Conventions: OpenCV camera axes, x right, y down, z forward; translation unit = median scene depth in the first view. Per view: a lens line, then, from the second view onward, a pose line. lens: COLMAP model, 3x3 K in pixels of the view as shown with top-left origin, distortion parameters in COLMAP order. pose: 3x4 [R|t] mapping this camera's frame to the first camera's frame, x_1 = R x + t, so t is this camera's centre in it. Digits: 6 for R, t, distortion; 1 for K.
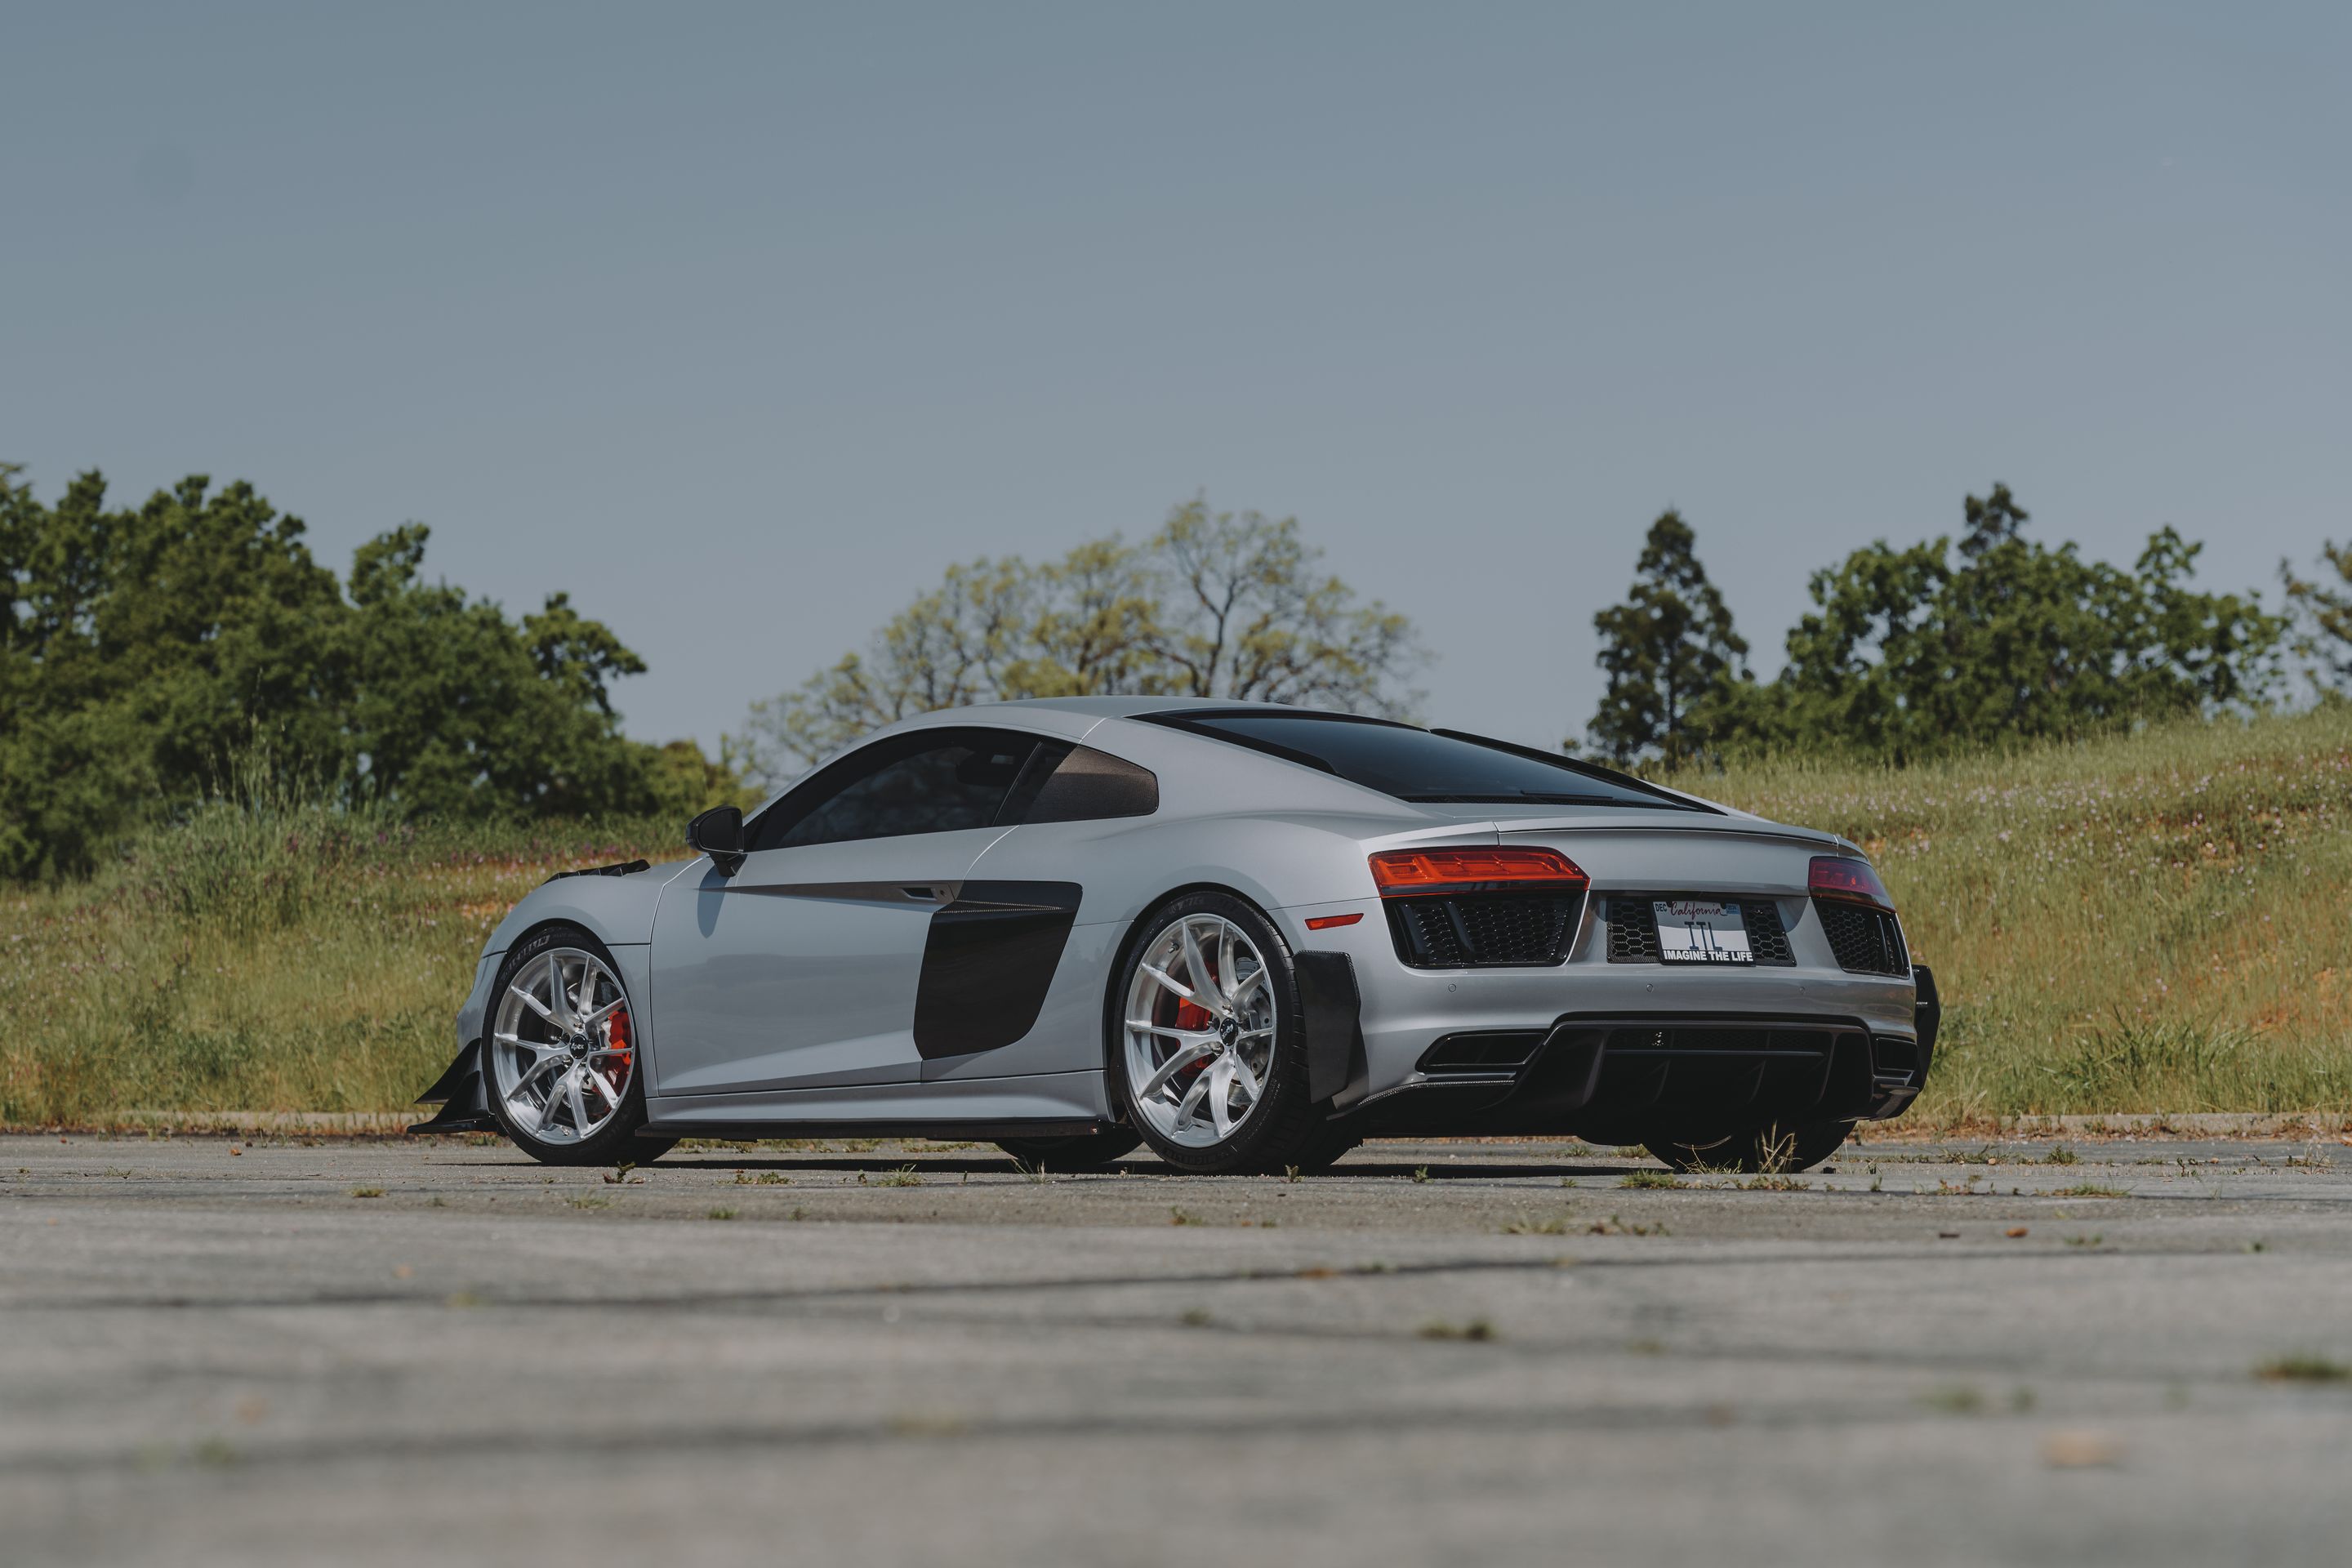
lens RADIAL K [[5831.6, 0, 1176.0], [0, 5831.6, 784.0], [0, 0, 1]] dist [-0.171510, -0.056669]
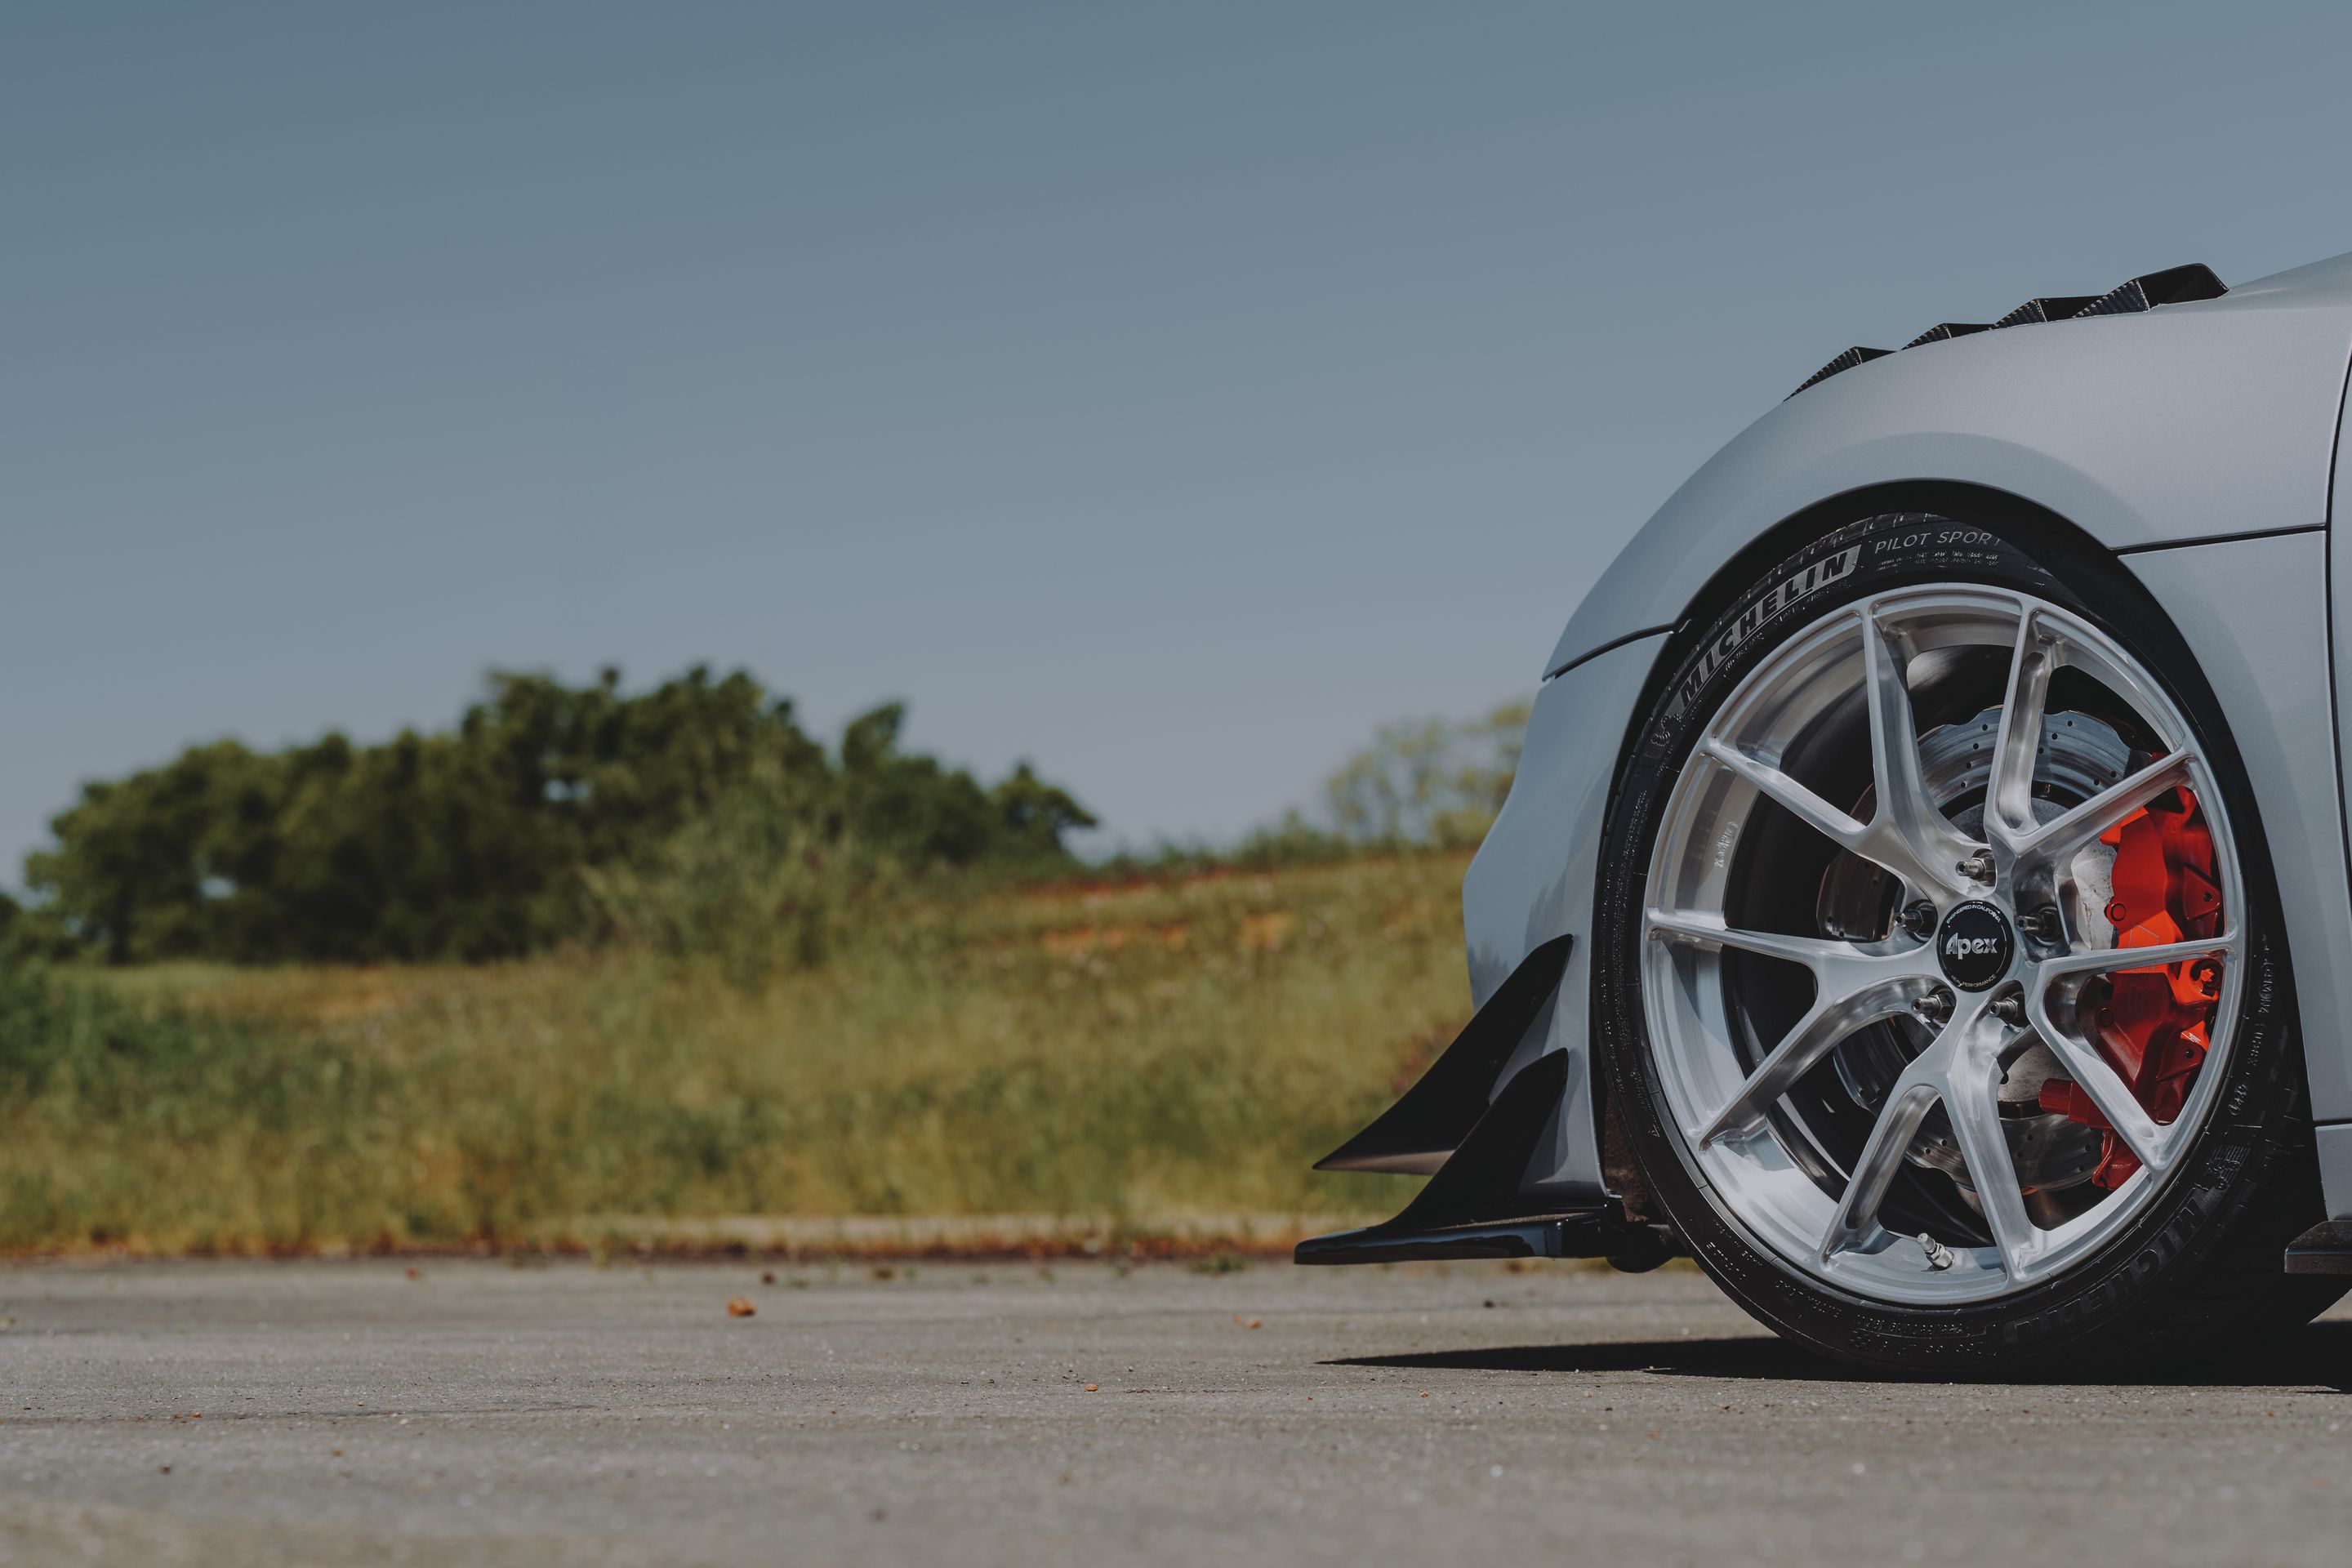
lens RADIAL K [[5448.9, 0, 1171.3], [0, 5448.9, 936.6], [0, 0, 1]] dist [0.017665, 0.188454]
pose [[0.996560, -0.015000, -0.081504, -0.119255], [0.015414, 0.999871, 0.004459, 0.042820], [0.081426, -0.005700, 0.996663, 0.738172]]
